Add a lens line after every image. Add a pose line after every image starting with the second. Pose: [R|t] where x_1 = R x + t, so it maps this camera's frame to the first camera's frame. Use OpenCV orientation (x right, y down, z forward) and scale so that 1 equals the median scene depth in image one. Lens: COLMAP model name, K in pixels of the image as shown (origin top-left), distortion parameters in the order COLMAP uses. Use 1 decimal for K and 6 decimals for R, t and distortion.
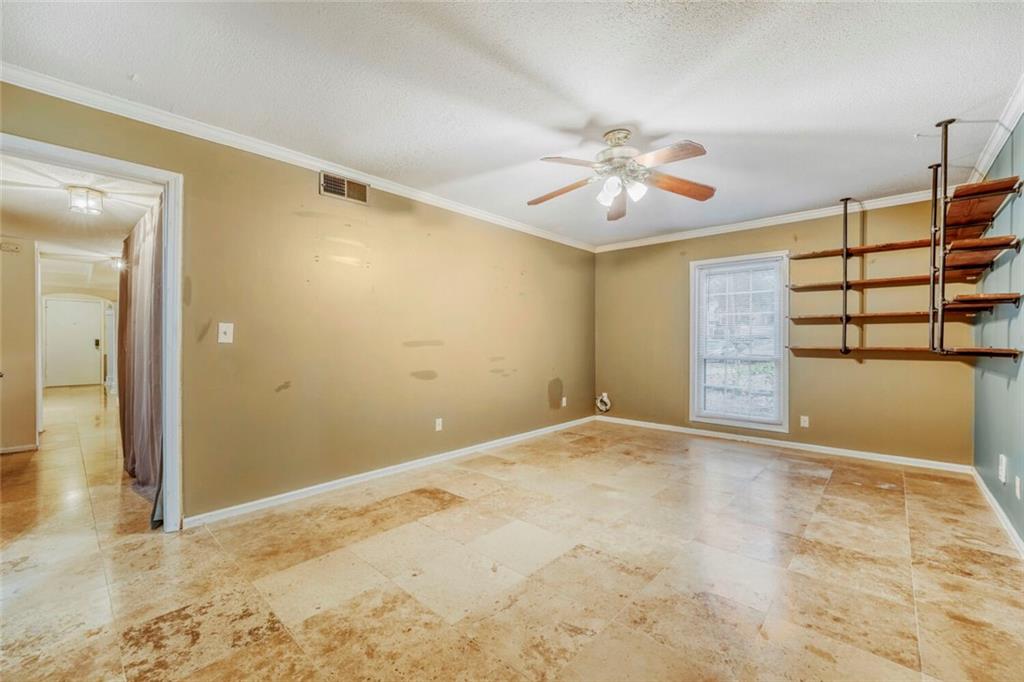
lens RADIAL K [[418.0, 0, 511.2], [0, 418.0, 342.2], [0, 0, 1]] dist [-0.015691, 0.002509]
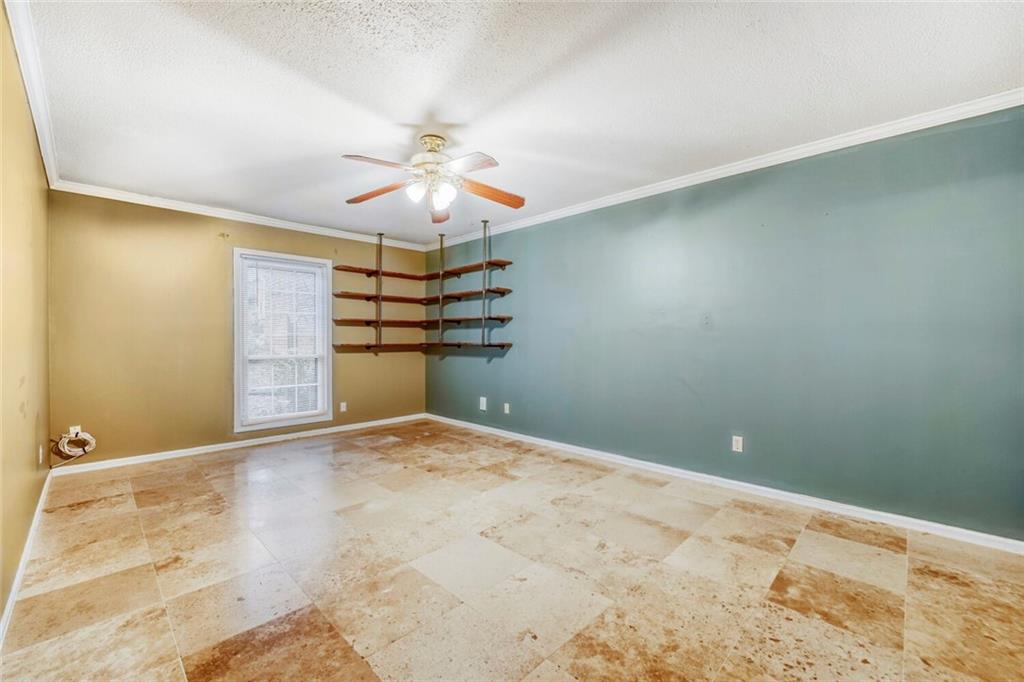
lens RADIAL K [[418.0, 0, 511.8], [0, 418.0, 341.5], [0, 0, 1]] dist [-0.015691, 0.002509]
pose [[0.035021, -0.007595, 0.999358, -0.614393], [0.005229, 0.999959, 0.007416, -0.004708], [-0.999373, 0.004966, 0.035059, 0.610875]]
